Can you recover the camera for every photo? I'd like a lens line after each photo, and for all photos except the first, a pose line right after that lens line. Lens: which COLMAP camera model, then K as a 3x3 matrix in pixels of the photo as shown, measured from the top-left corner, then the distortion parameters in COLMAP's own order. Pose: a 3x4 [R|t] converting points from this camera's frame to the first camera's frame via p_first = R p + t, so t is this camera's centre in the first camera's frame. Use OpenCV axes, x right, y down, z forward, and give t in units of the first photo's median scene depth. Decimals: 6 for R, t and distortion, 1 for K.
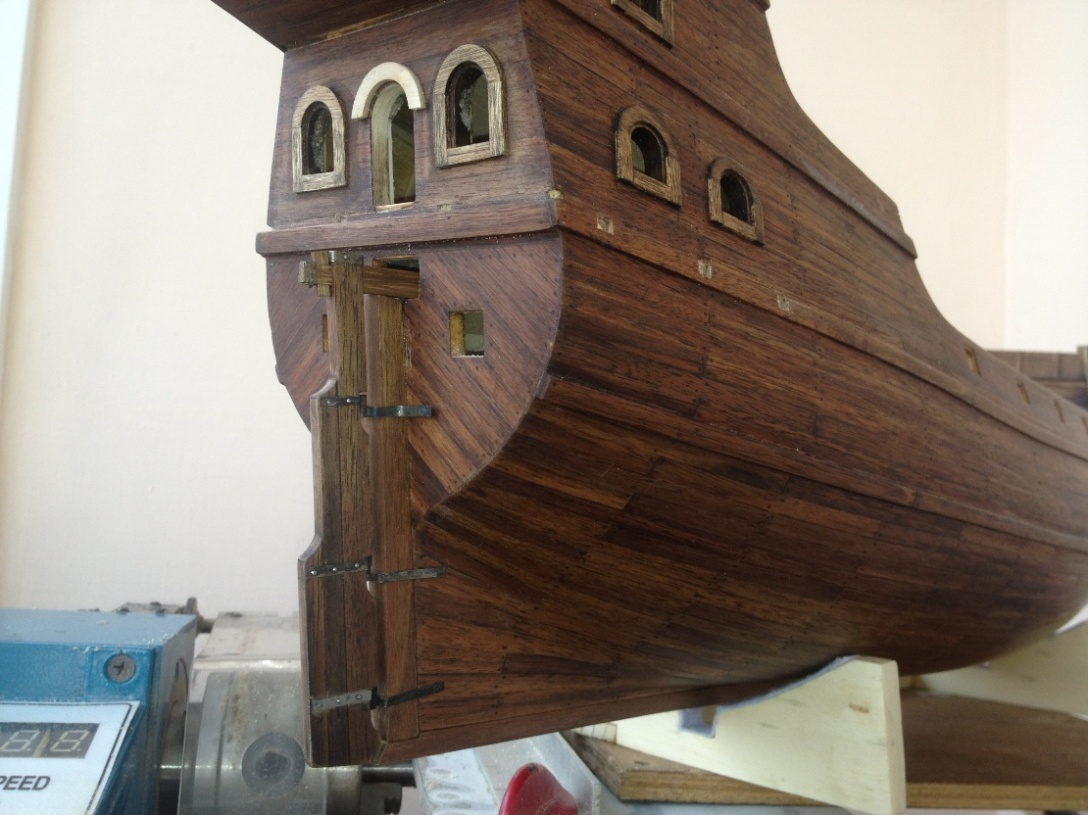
lens RADIAL K [[1044.3, 0, 544.0], [0, 1044.3, 407.5], [0, 0, 1]] dist [0.136503, -0.341575]
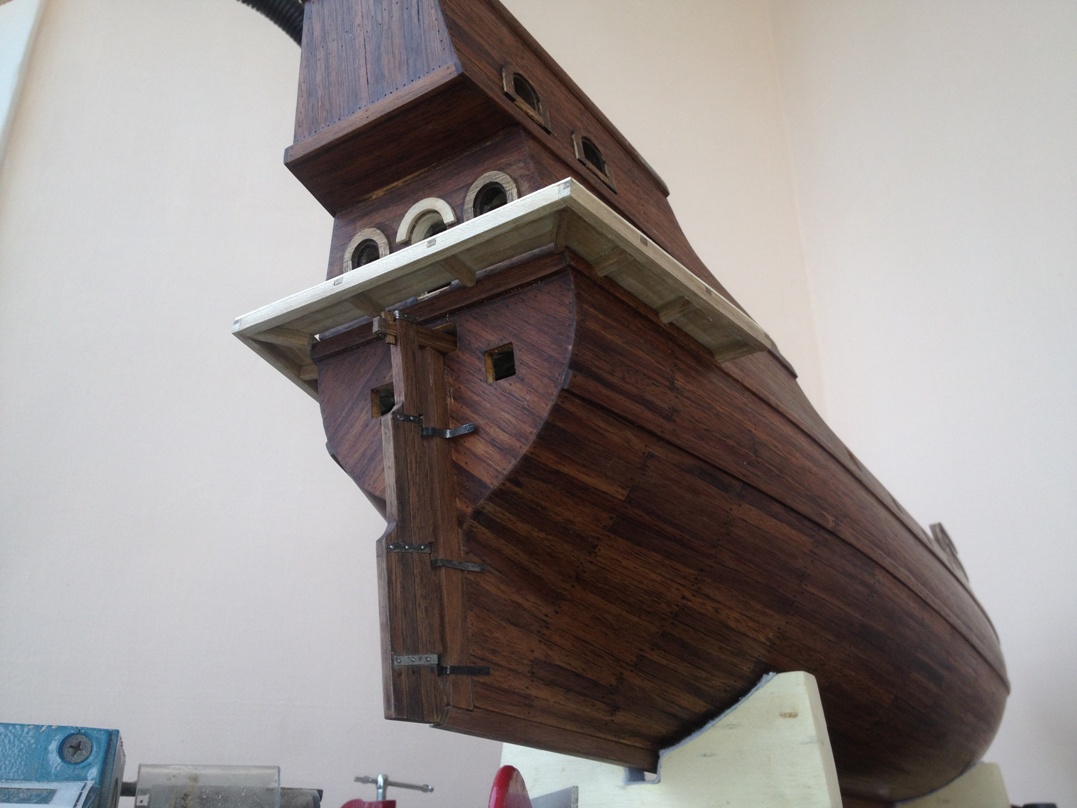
lens RADIAL K [[1033.8, 0, 538.5], [0, 1033.8, 404.0], [0, 0, 1]] dist [0.136503, -0.341575]
pose [[0.989093, -0.046972, 0.139602, -0.197521], [0.094285, 0.930071, -0.355075, 0.422609], [-0.113161, 0.364365, 0.924355, -0.199102]]
